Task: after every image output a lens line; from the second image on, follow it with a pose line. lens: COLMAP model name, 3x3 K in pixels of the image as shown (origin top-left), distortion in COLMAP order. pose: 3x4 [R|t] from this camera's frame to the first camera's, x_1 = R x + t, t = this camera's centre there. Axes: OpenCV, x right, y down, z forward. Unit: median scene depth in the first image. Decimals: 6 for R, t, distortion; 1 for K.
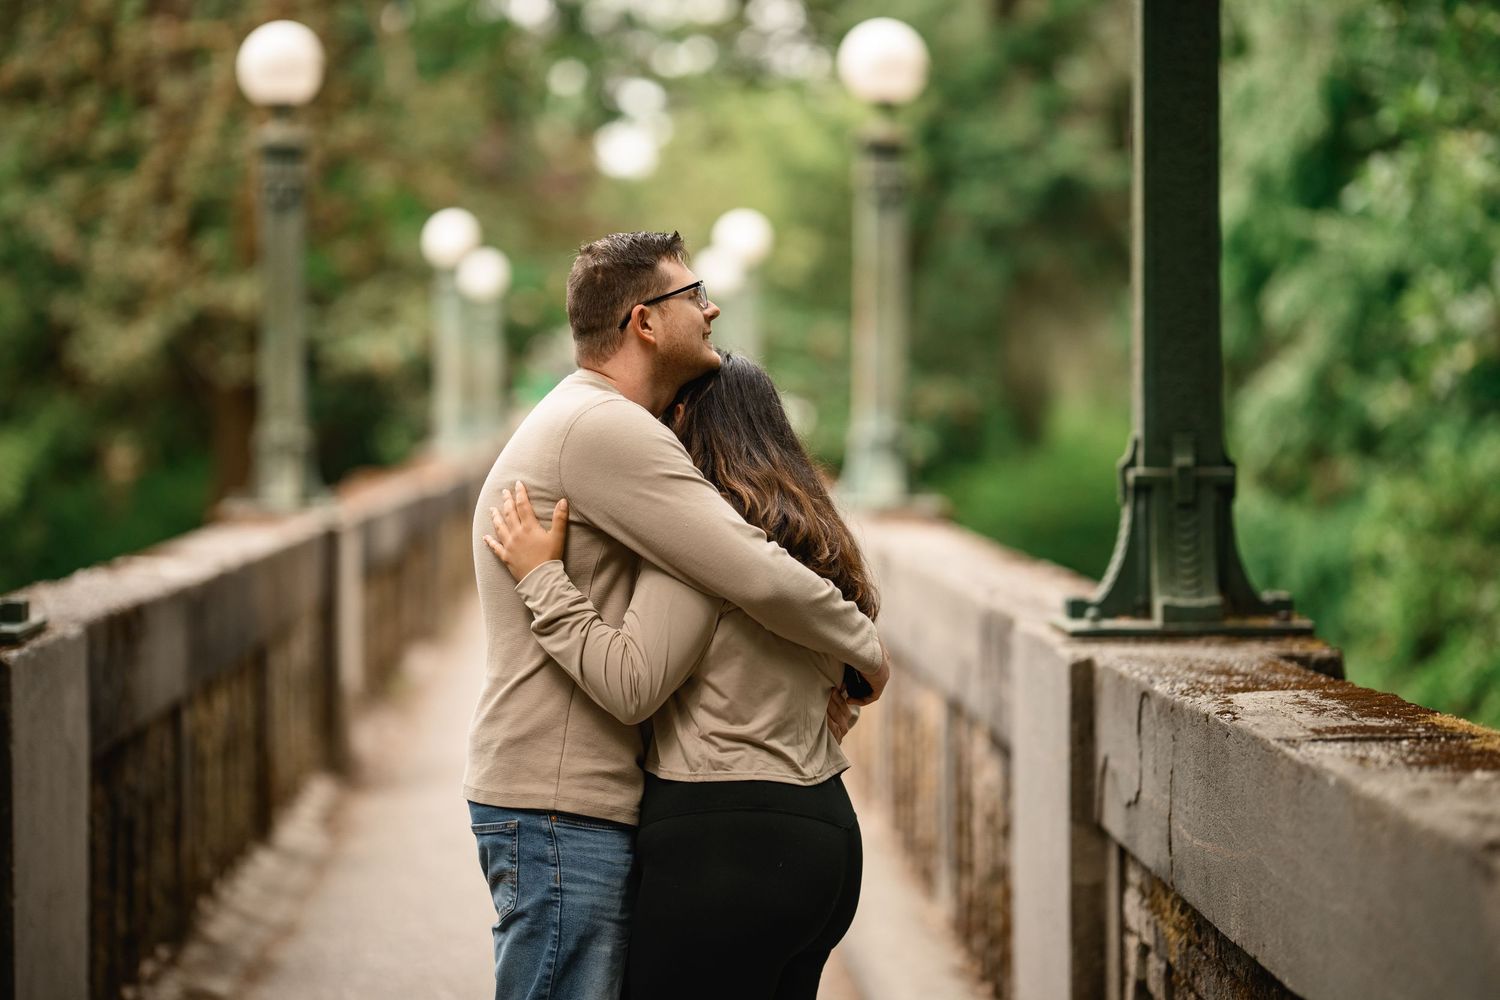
lens RADIAL K [[4081.0, 0, 748.8], [0, 4081.0, 479.9], [0, 0, 1]] dist [0.095575, -1.330215]
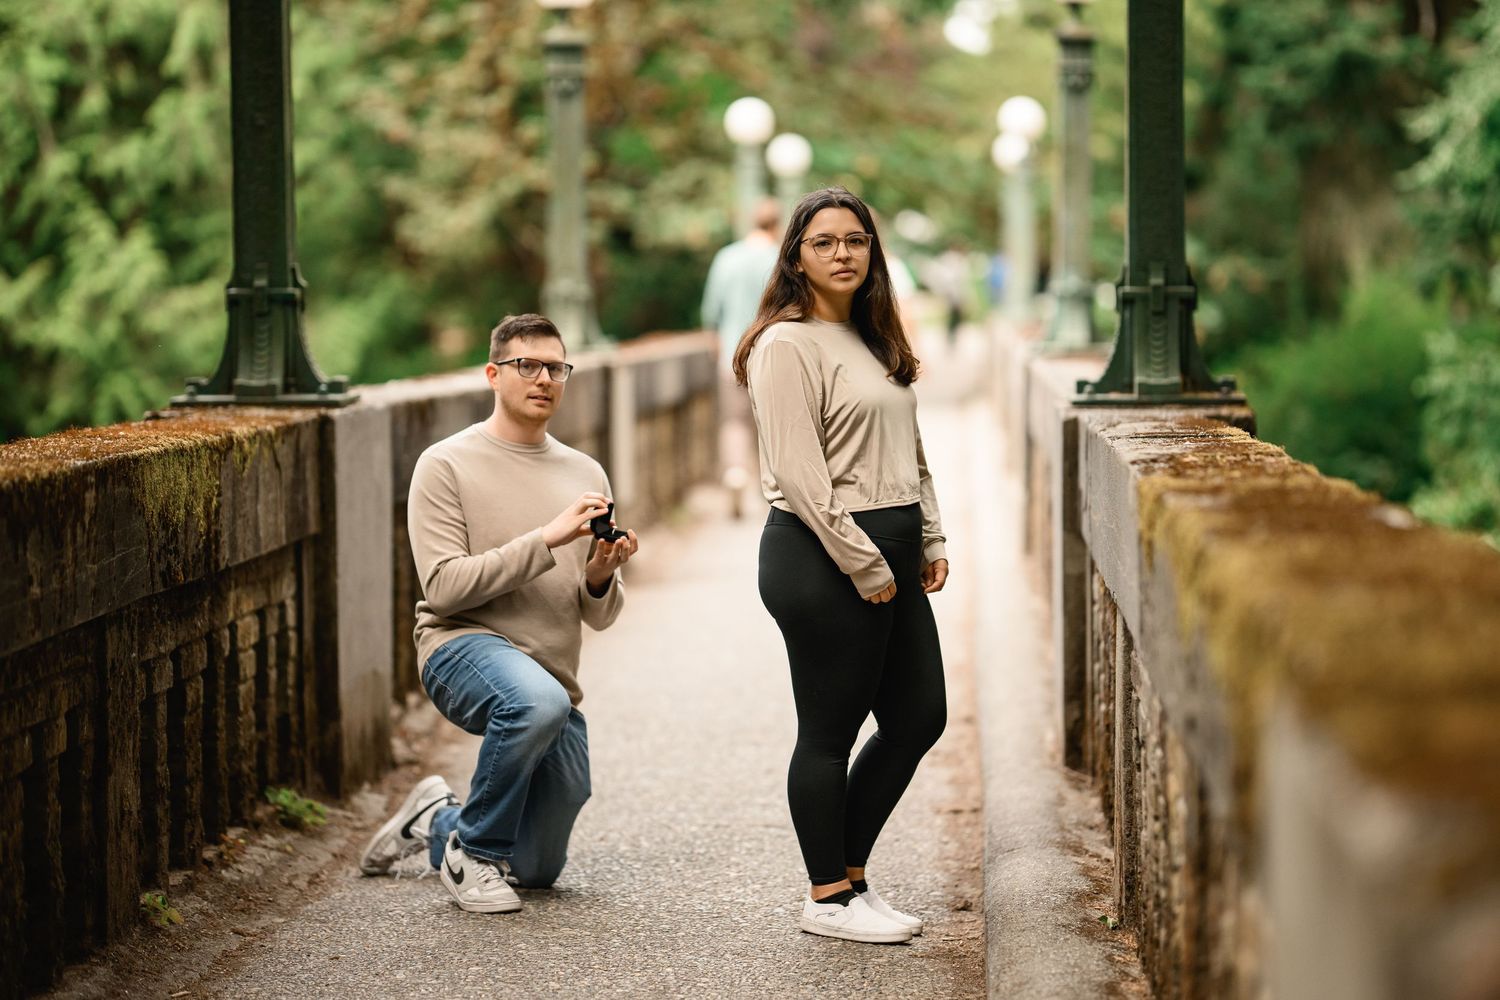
lens RADIAL K [[4081.0, 0, 748.8], [0, 4081.0, 479.9], [0, 0, 1]] dist [0.095575, -1.330215]
pose [[0.996717, 0.003481, -0.080888, 0.053780], [-0.001127, 0.999575, 0.029122, 0.015322], [0.080955, -0.028936, 0.996298, -0.281845]]
